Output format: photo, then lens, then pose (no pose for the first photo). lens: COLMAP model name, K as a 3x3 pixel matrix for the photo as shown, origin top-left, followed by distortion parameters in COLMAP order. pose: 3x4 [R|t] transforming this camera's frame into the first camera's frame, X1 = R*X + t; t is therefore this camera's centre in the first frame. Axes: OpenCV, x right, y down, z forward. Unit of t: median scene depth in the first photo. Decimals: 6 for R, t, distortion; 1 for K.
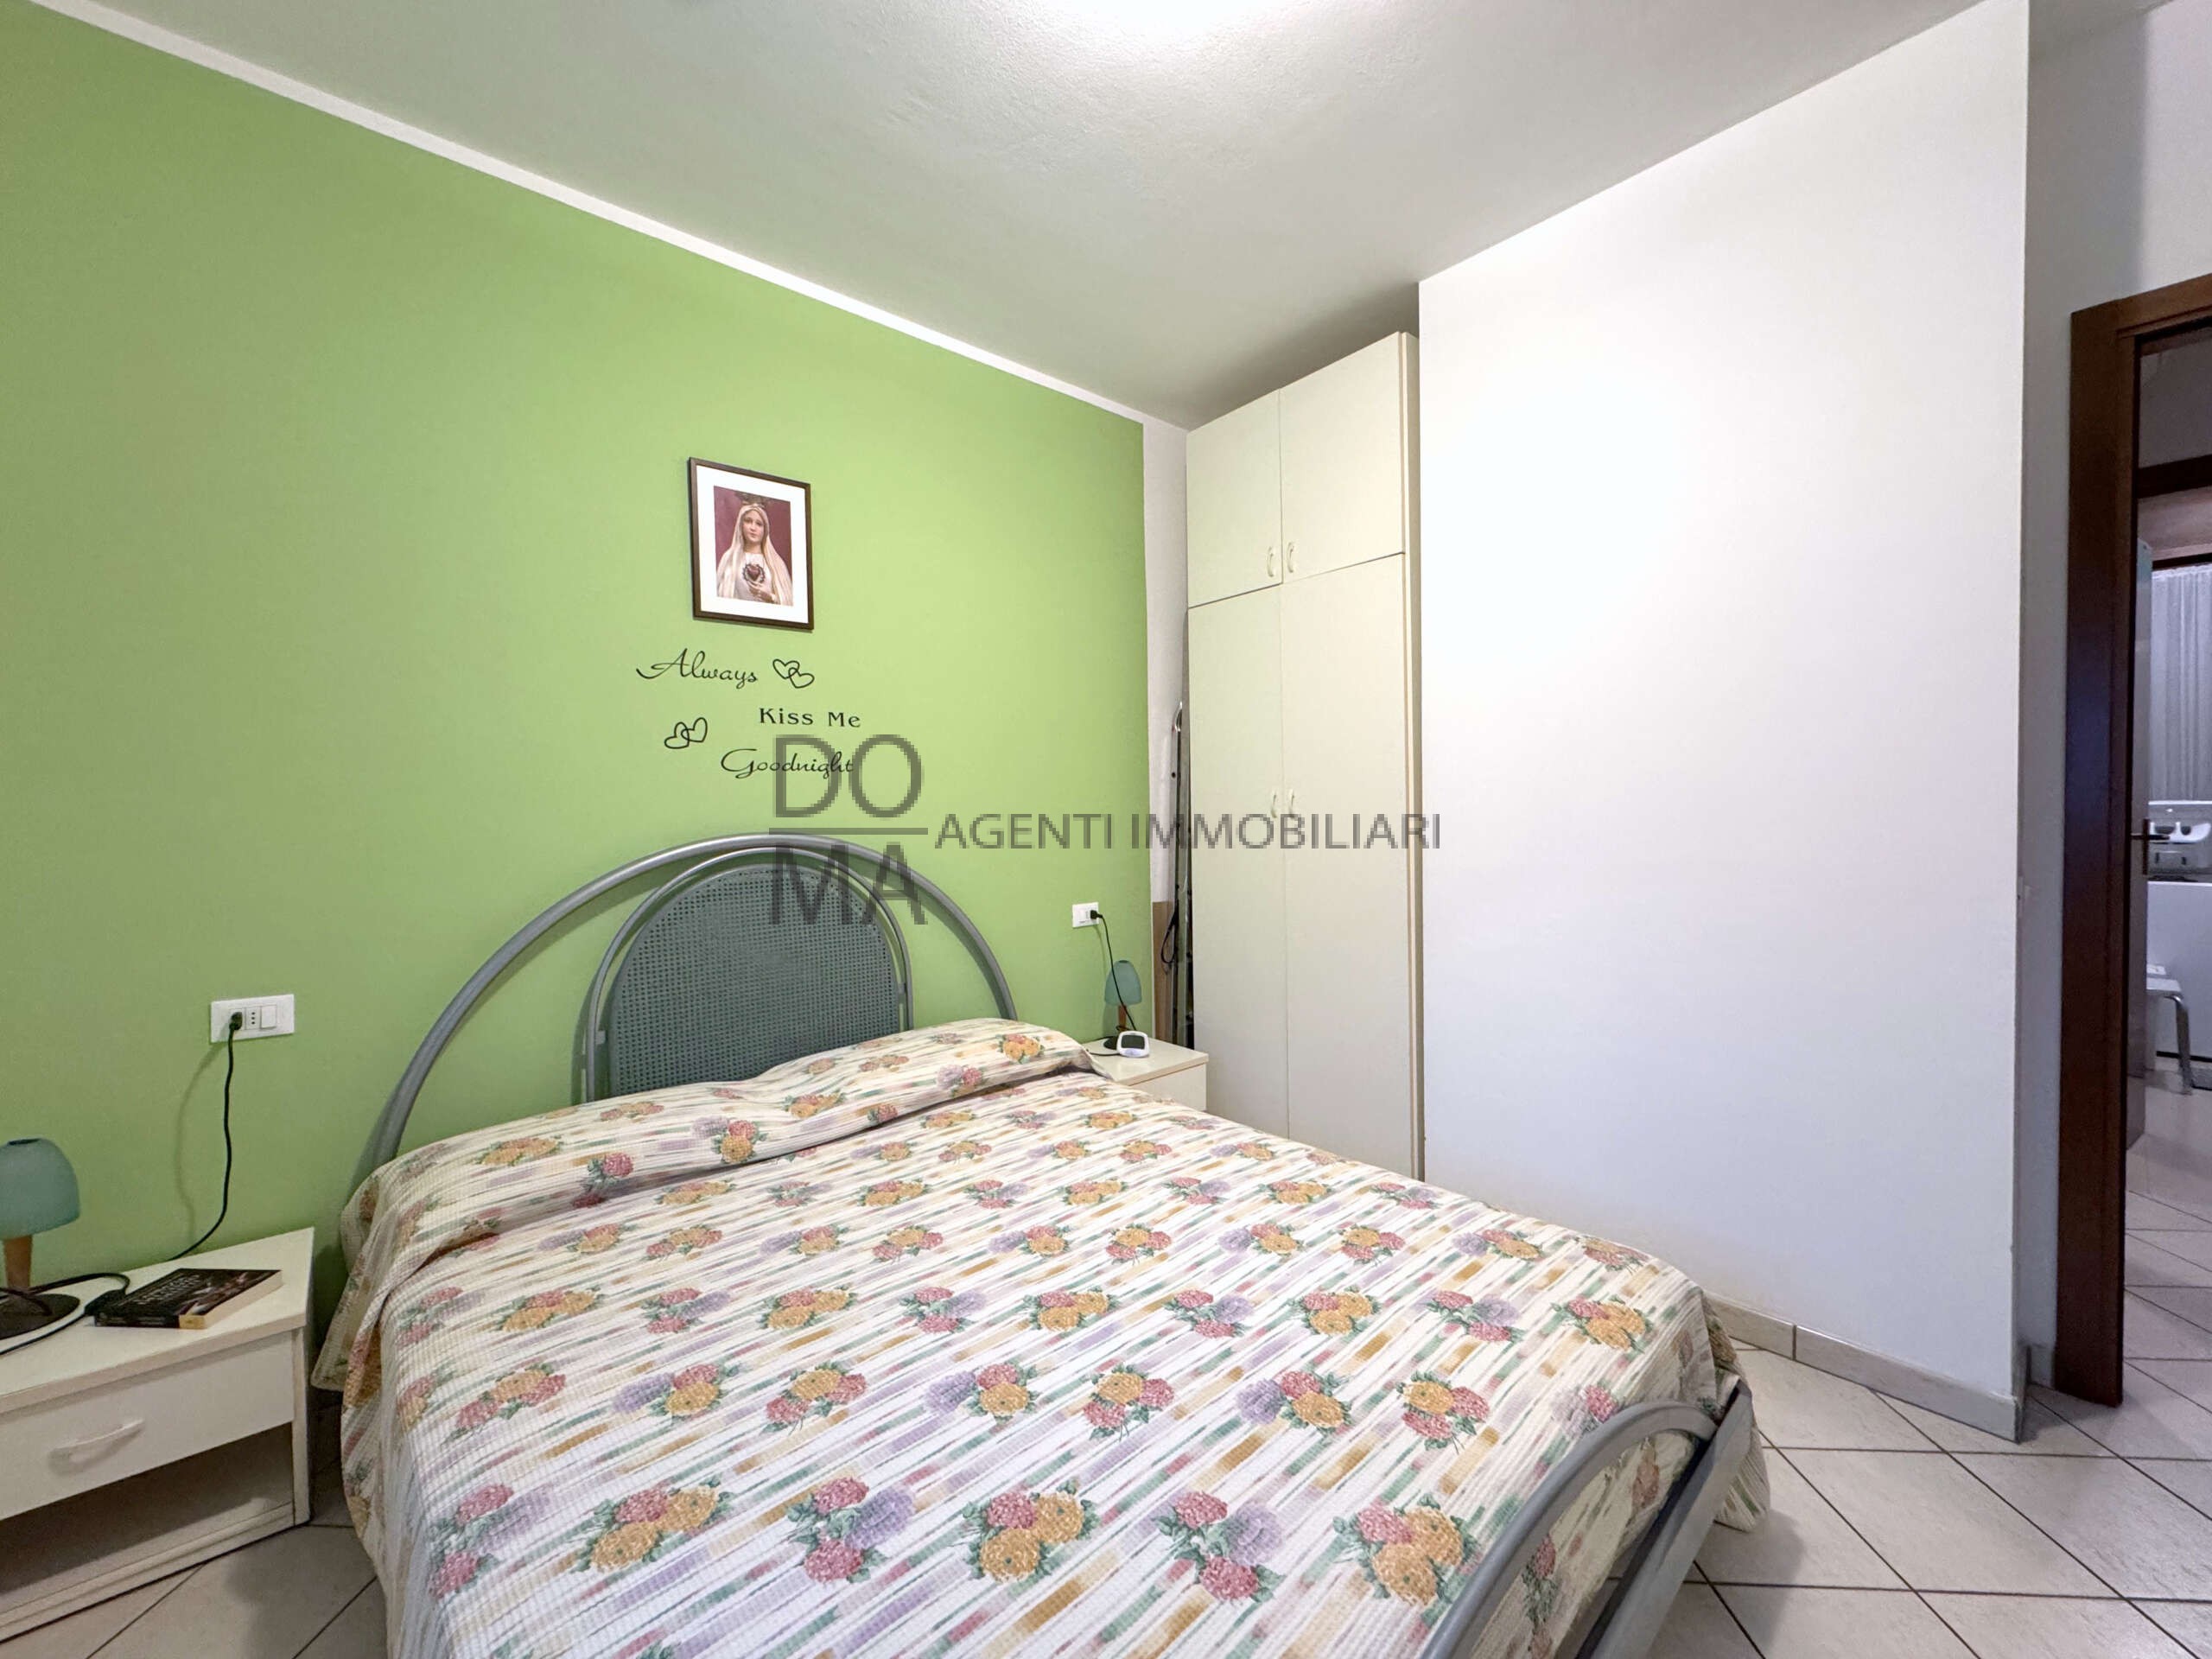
lens RADIAL K [[878.6, 0, 1103.9], [0, 878.6, 826.2], [0, 0, 1]] dist [-0.001222, -0.000223]
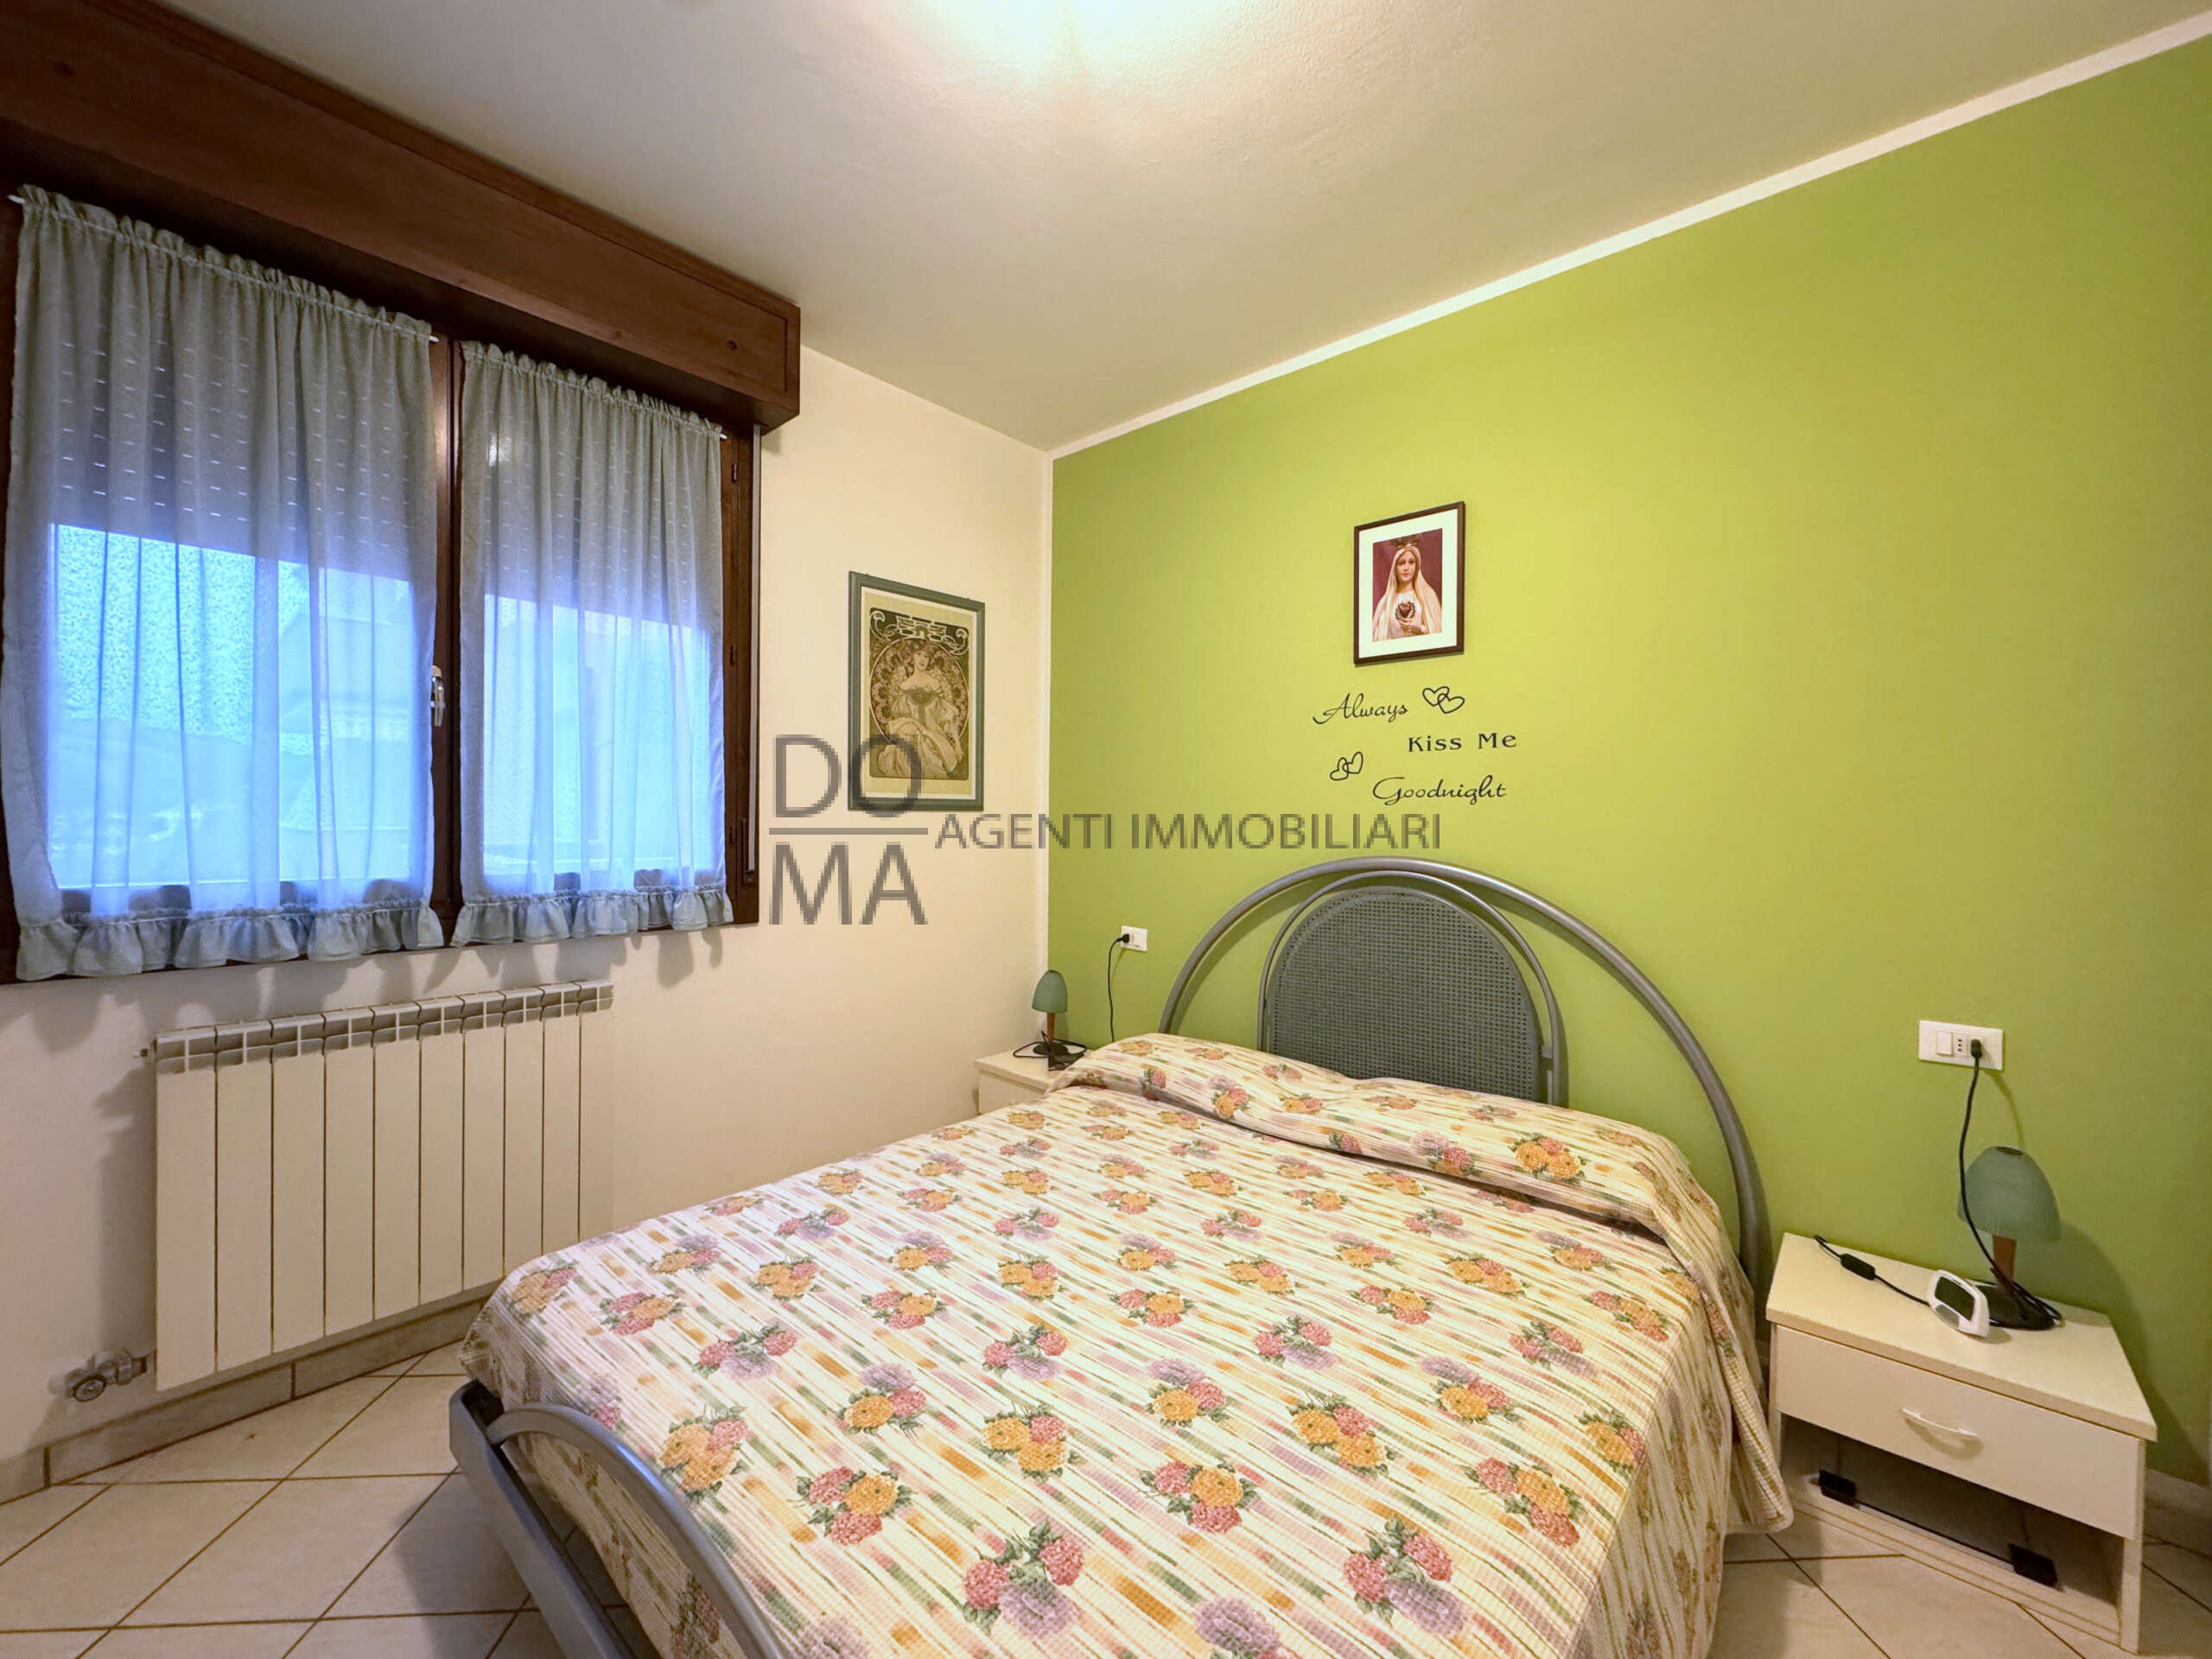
lens RADIAL K [[878.6, 0, 1103.9], [0, 878.6, 826.2], [0, 0, 1]] dist [-0.001222, -0.000223]
pose [[0.121309, 0.026612, -0.992258, 0.846486], [-0.036279, 0.999092, 0.022360, -0.055232], [0.991952, 0.033286, 0.122164, 0.719635]]
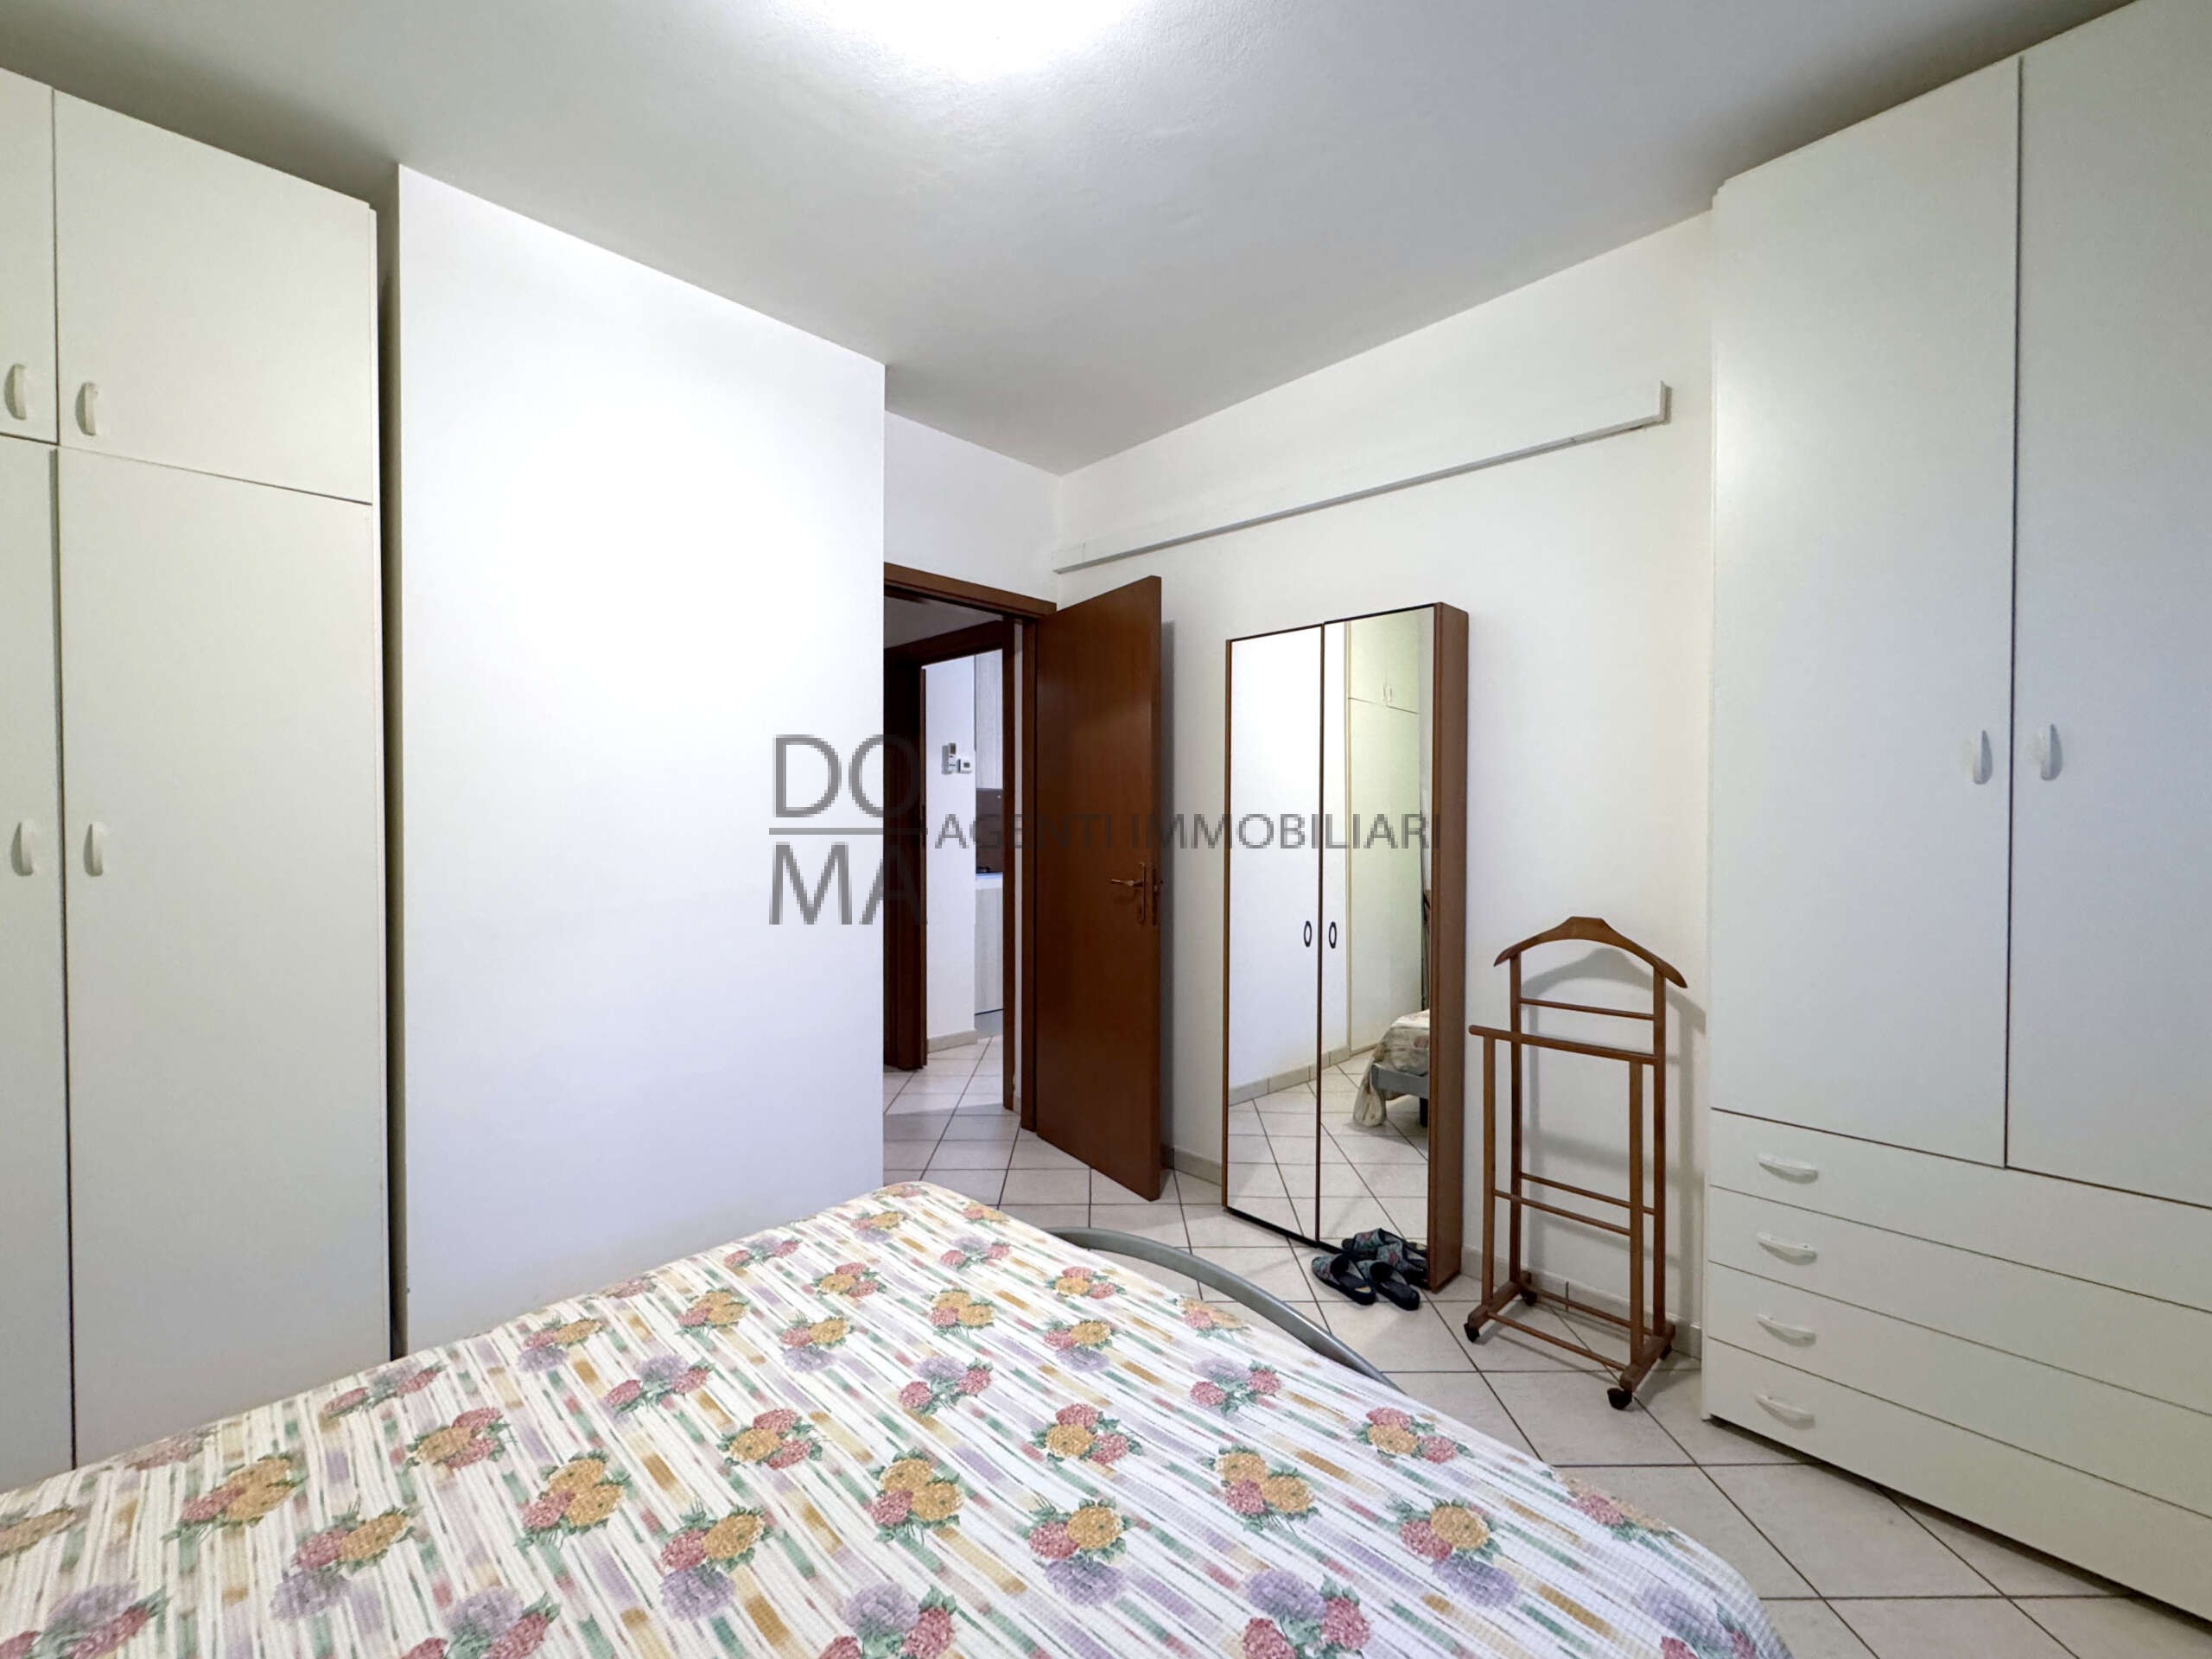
lens RADIAL K [[885.3, 0, 1106.0], [0, 885.3, 829.5], [0, 0, 1]] dist [-0.006143, -0.000119]
pose [[-0.076139, 0.005146, 0.997084, -0.656419], [0.022530, 0.999740, -0.003439, -0.035700], [-0.996843, 0.022203, -0.076235, 0.674314]]
